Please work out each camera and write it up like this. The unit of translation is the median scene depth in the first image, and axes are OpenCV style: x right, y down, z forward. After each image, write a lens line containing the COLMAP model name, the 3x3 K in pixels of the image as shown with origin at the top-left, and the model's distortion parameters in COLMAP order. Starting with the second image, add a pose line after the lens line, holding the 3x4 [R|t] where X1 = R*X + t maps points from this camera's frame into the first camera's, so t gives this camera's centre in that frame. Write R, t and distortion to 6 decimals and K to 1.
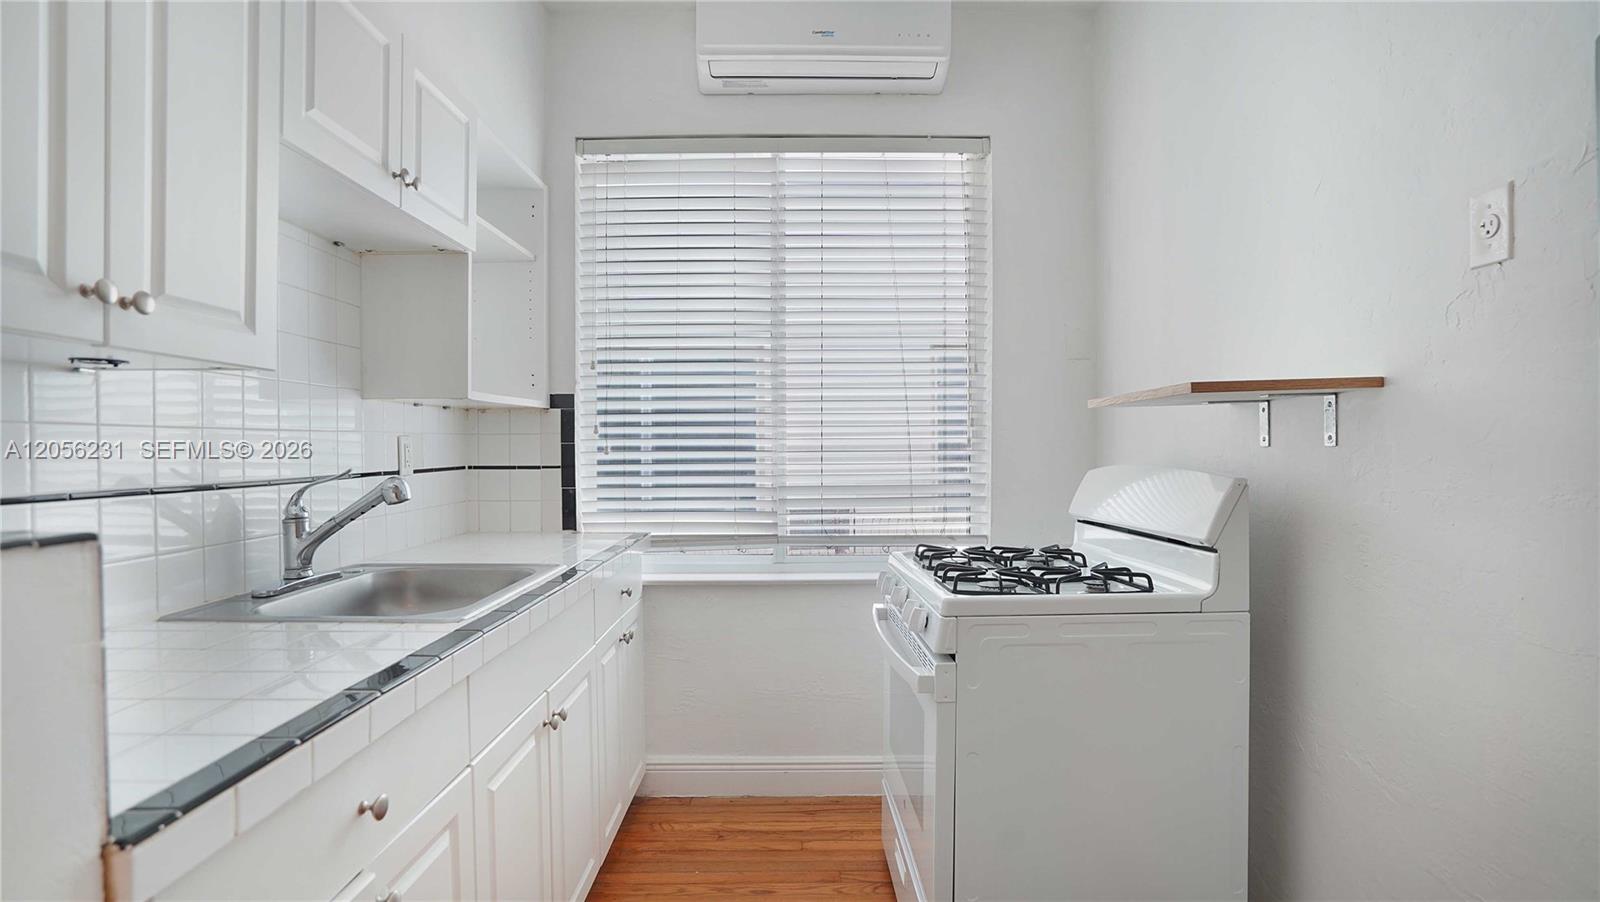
lens RADIAL K [[756.9, 0, 800.9], [0, 756.9, 451.7], [0, 0, 1]] dist [-0.030905, 0.008172]
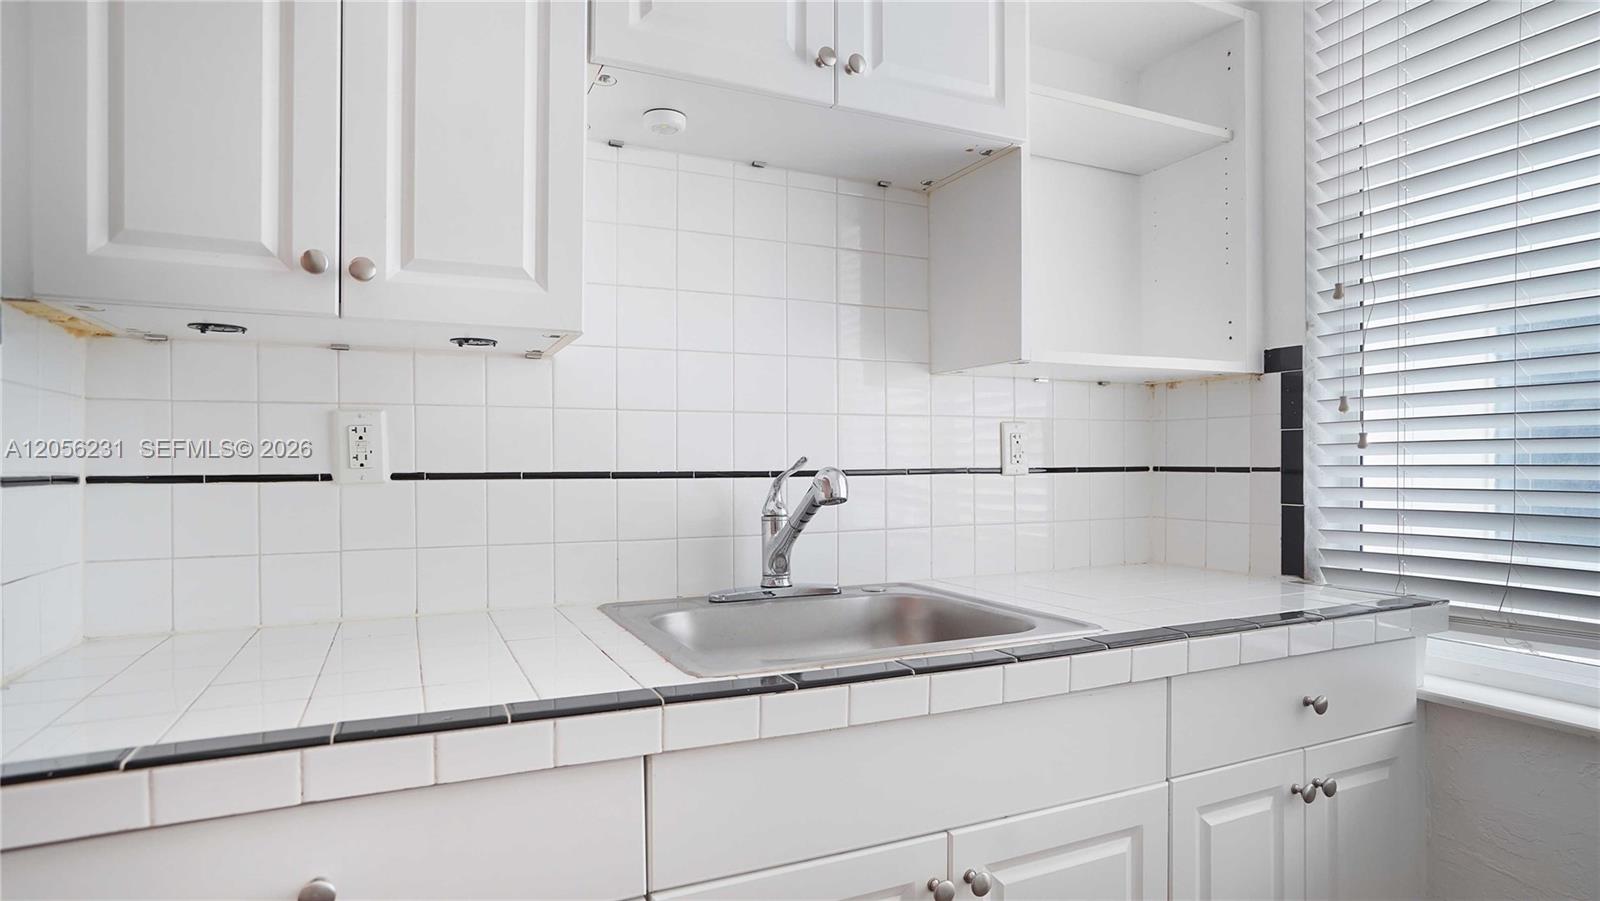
lens RADIAL K [[888.9, 0, 800.2], [0, 888.9, 453.7], [0, 0, 1]] dist [-0.006368, 0.000523]
pose [[0.445419, -0.004960, -0.895308, 0.144756], [-0.005976, 0.999946, -0.008513, 0.016426], [0.895302, 0.009142, 0.445366, 0.350639]]
